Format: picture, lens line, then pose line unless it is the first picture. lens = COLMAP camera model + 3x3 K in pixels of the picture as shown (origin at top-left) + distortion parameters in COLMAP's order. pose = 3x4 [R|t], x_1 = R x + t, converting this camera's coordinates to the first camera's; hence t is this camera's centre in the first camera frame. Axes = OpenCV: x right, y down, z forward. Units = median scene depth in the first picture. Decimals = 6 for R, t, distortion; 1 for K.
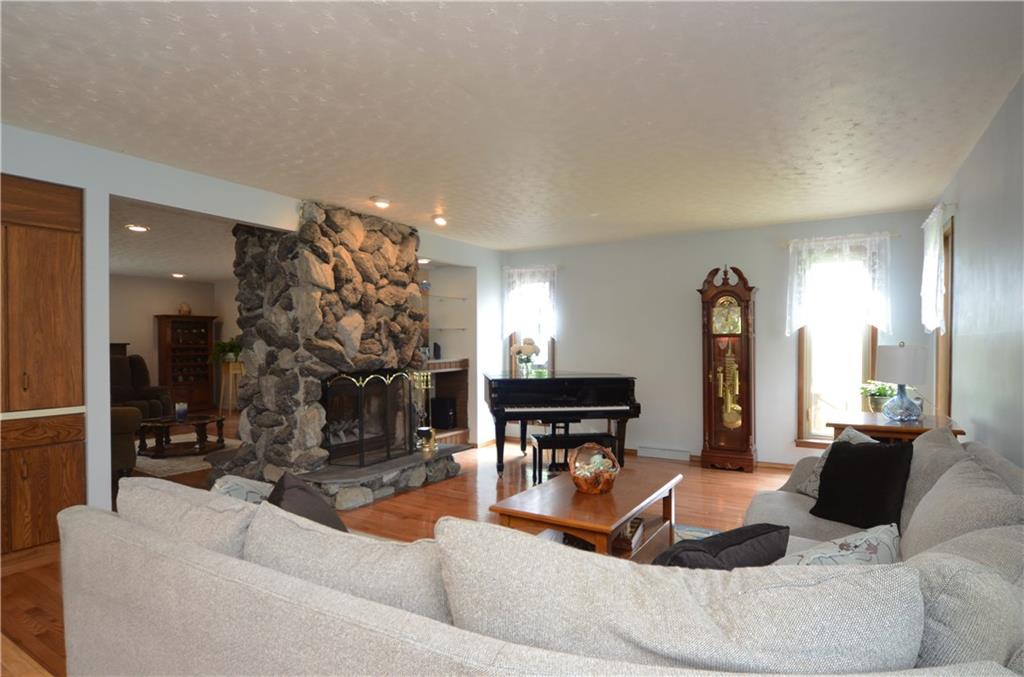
lens RADIAL K [[548.0, 0, 510.1], [0, 548.0, 347.7], [0, 0, 1]] dist [-0.014006, 0.000032]
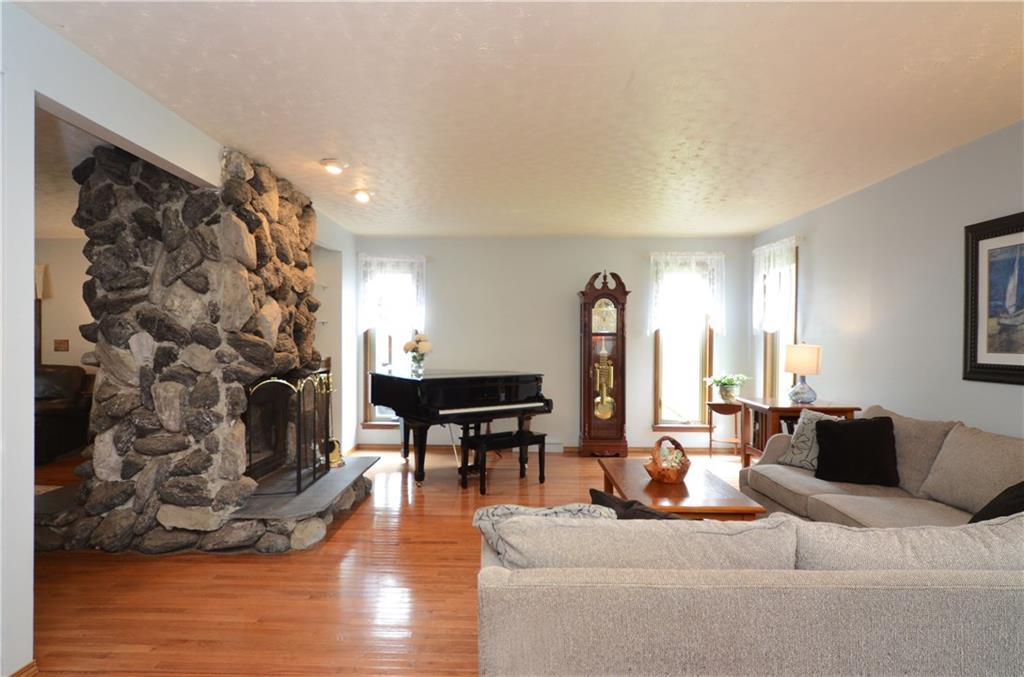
lens RADIAL K [[576.5, 0, 485.9], [0, 576.5, 343.4], [0, 0, 1]] dist [-0.000222, 0.000165]
pose [[0.868335, 0.005570, 0.495946, -0.435003], [-0.004400, 0.999984, -0.003526, 0.001018], [-0.495958, 0.000880, 0.868346, 0.128519]]
